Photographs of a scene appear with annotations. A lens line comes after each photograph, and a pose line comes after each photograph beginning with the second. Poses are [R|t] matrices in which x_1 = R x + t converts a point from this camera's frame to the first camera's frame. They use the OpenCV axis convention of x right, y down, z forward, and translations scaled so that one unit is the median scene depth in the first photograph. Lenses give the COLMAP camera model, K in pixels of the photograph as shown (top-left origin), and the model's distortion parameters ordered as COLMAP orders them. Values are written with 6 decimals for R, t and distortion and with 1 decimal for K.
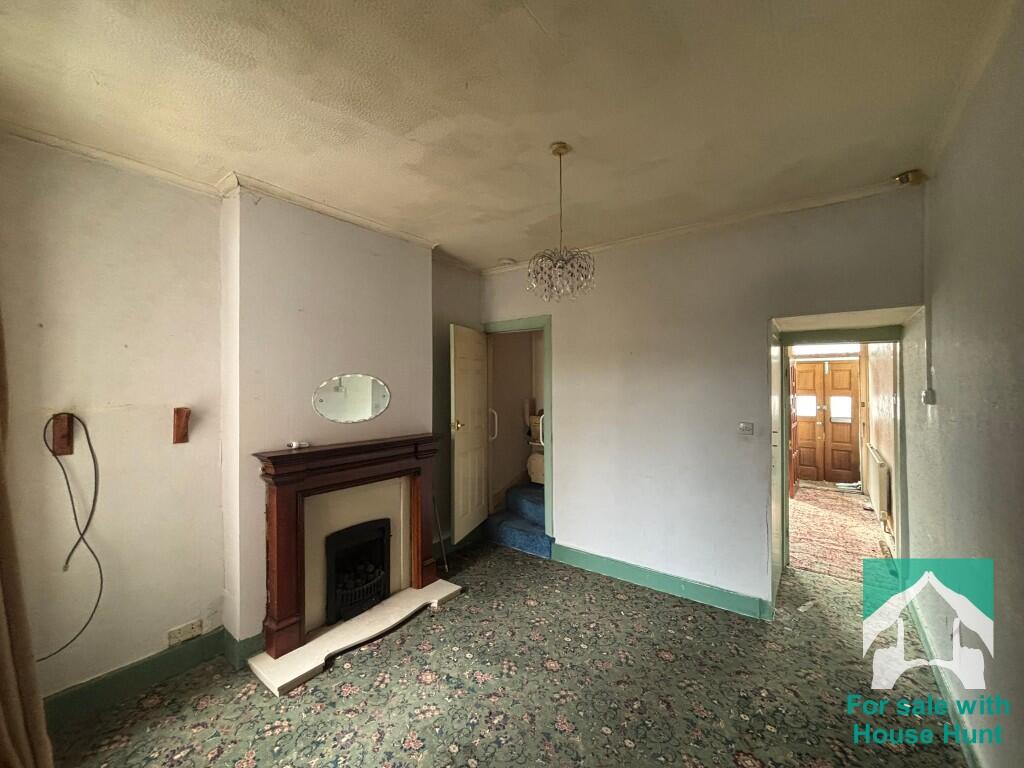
lens RADIAL K [[412.1, 0, 510.1], [0, 412.1, 383.7], [0, 0, 1]] dist [0.001592, 0.000185]
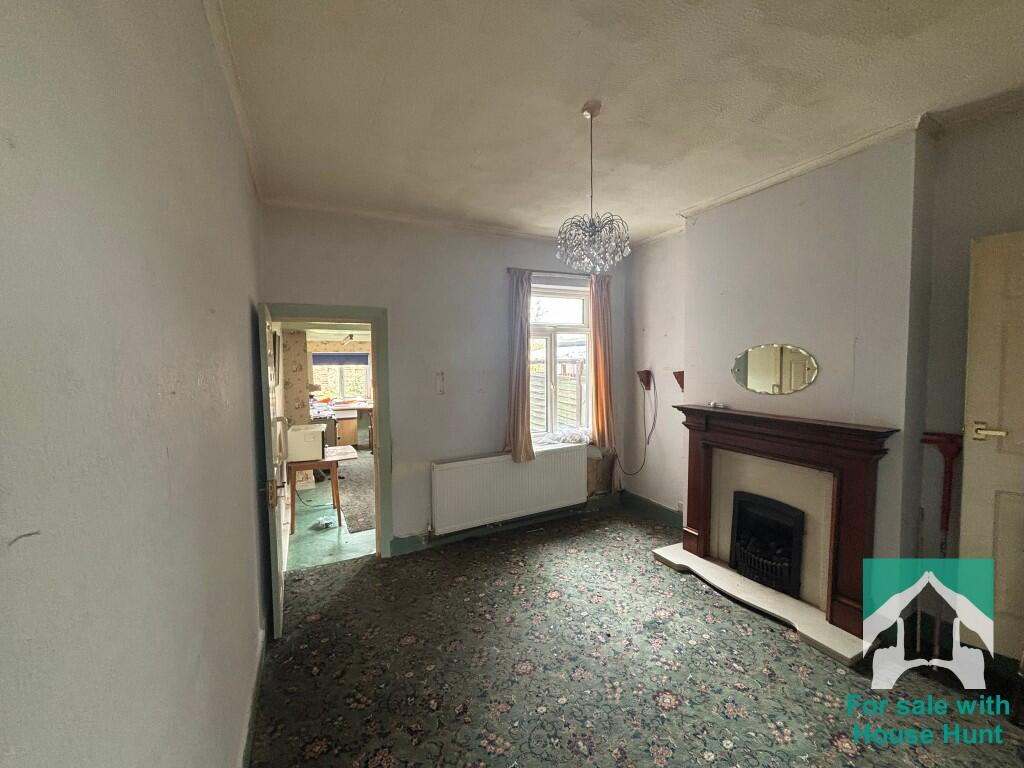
lens RADIAL K [[412.1, 0, 511.6], [0, 412.1, 382.5], [0, 0, 1]] dist [0.001592, 0.000185]
pose [[-0.429599, 0.059200, -0.901077, 0.932490], [0.017566, 0.998208, 0.057206, 0.000405], [0.902849, 0.008748, -0.429869, 1.063936]]
